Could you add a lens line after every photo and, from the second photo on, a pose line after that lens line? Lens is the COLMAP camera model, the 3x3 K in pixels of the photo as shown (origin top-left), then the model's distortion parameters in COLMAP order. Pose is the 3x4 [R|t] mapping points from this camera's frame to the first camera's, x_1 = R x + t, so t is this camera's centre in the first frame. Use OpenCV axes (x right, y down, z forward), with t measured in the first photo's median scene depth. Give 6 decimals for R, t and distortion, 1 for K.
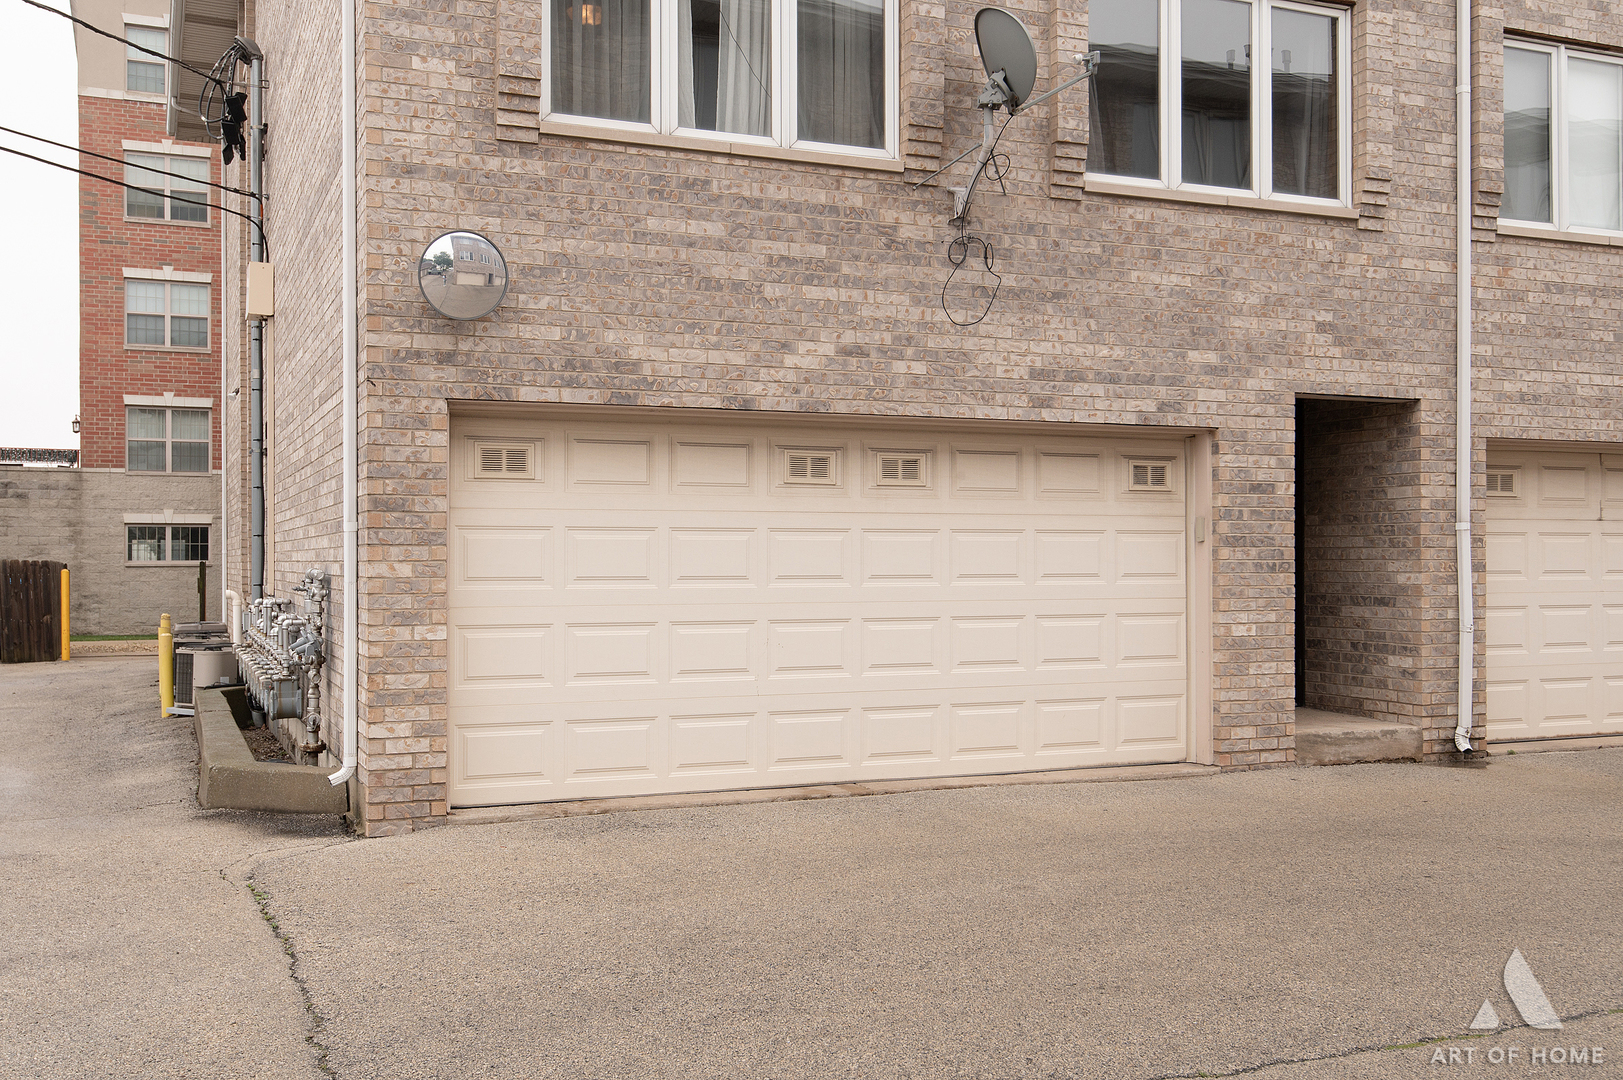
lens RADIAL K [[1492.1, 0, 813.7], [0, 1492.1, 543.3], [0, 0, 1]] dist [0.019913, 0.000000]
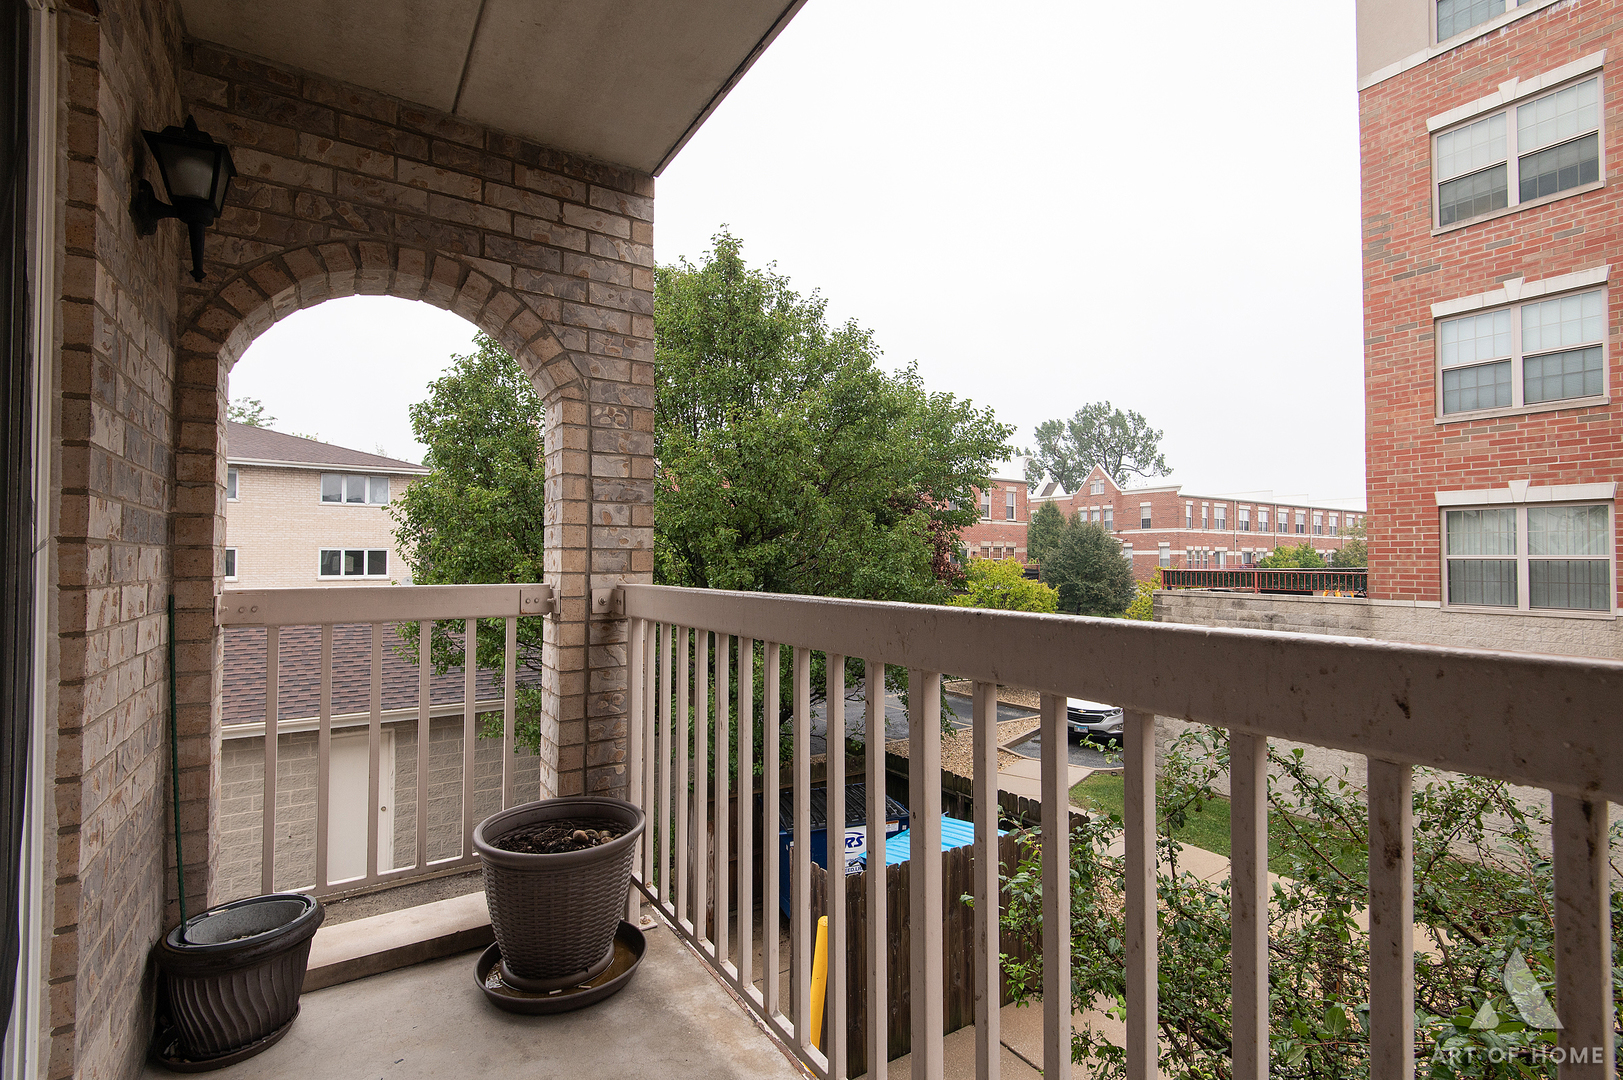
lens RADIAL K [[728.6, 0, 804.5], [0, 728.6, 537.2], [0, 0, 1]] dist [0.018583, -0.008366]
pose [[0.181659, -0.025207, -0.983039, -0.520064], [0.000031, 0.999672, -0.025628, -0.194323], [0.983362, 0.004625, 0.181600, 1.828569]]
